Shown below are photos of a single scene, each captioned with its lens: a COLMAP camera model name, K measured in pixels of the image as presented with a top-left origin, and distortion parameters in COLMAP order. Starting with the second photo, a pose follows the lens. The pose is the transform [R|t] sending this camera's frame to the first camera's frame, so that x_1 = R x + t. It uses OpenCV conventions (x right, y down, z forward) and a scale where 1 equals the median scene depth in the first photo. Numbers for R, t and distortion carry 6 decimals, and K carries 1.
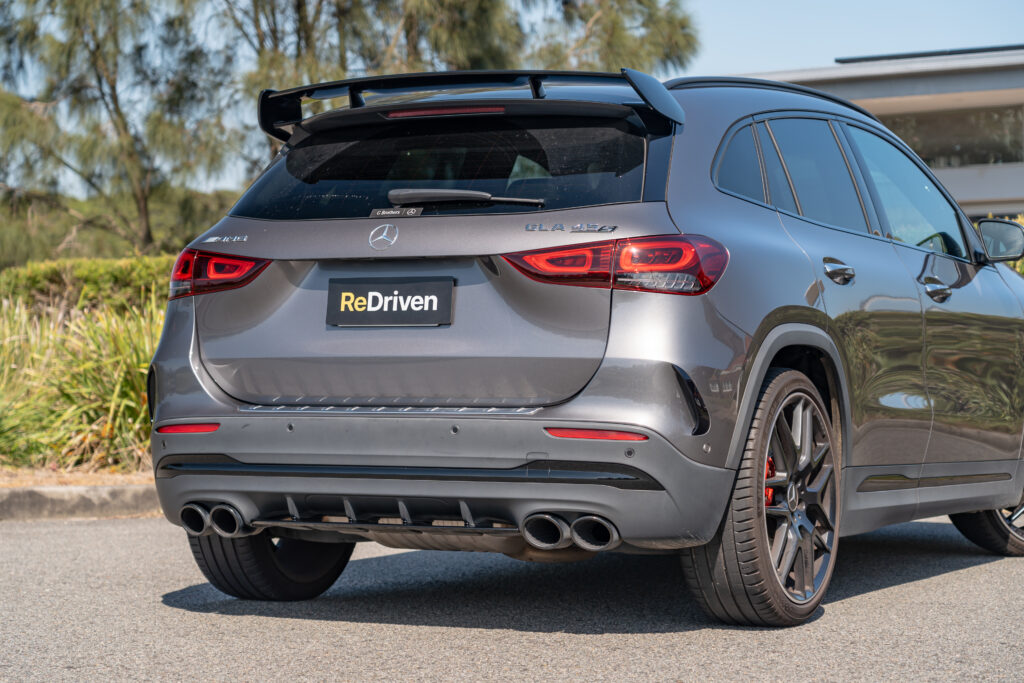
lens RADIAL K [[2311.6, 0, 513.3], [0, 2311.6, 342.5], [0, 0, 1]] dist [0.098931, 0.000000]
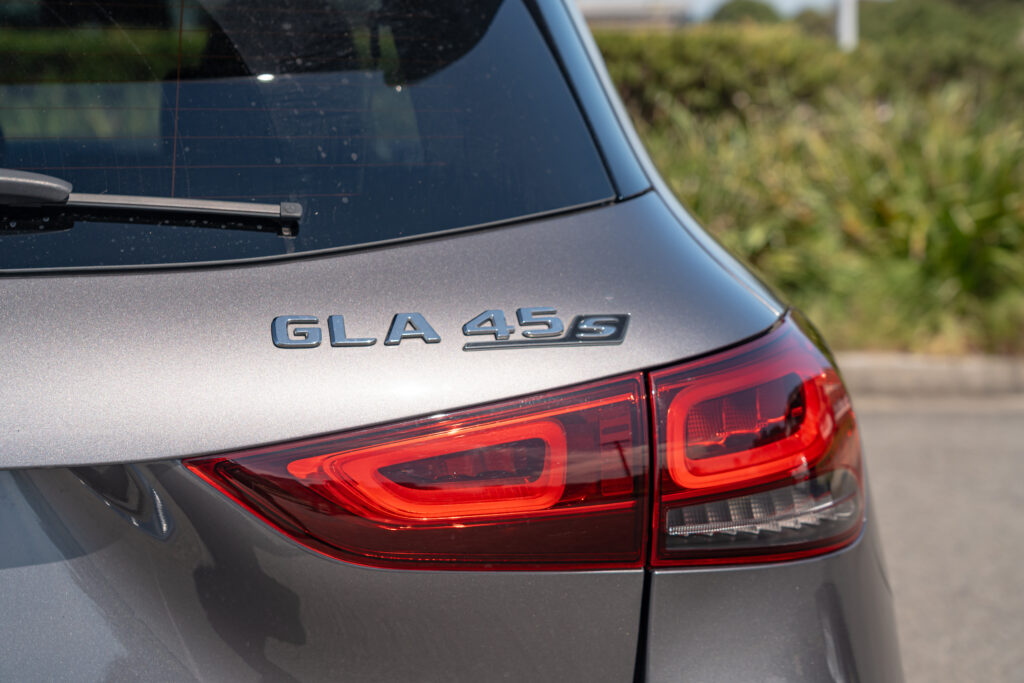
lens RADIAL K [[1899.6, 0, 511.8], [0, 1899.6, 338.6], [0, 0, 1]] dist [0.003997, 0.000000]
pose [[0.798678, -0.076389, 0.596891, -0.089024], [-0.003122, 0.991371, 0.131051, -0.072611], [-0.601751, -0.106531, 0.791548, 0.804950]]
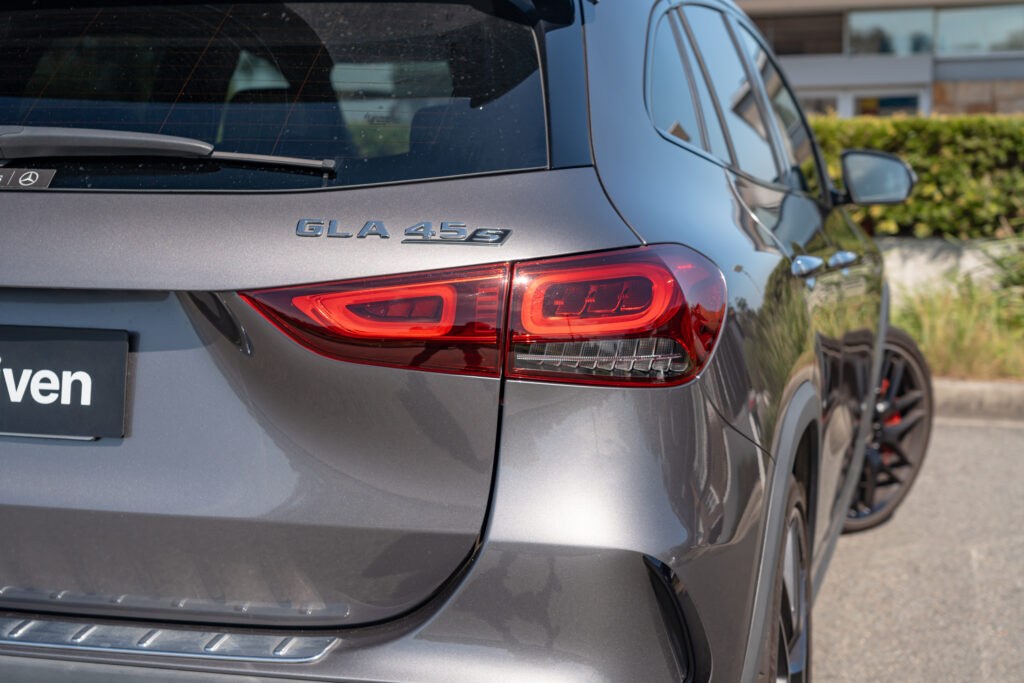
lens RADIAL K [[1504.2, 0, 512.4], [0, 1504.2, 340.8], [0, 0, 1]] dist [0.043439, 0.000000]
pose [[0.979022, -0.010847, 0.203465, -0.012368], [-0.011944, 0.993810, 0.110452, -0.058519], [-0.203403, -0.110565, 0.972832, 0.691439]]
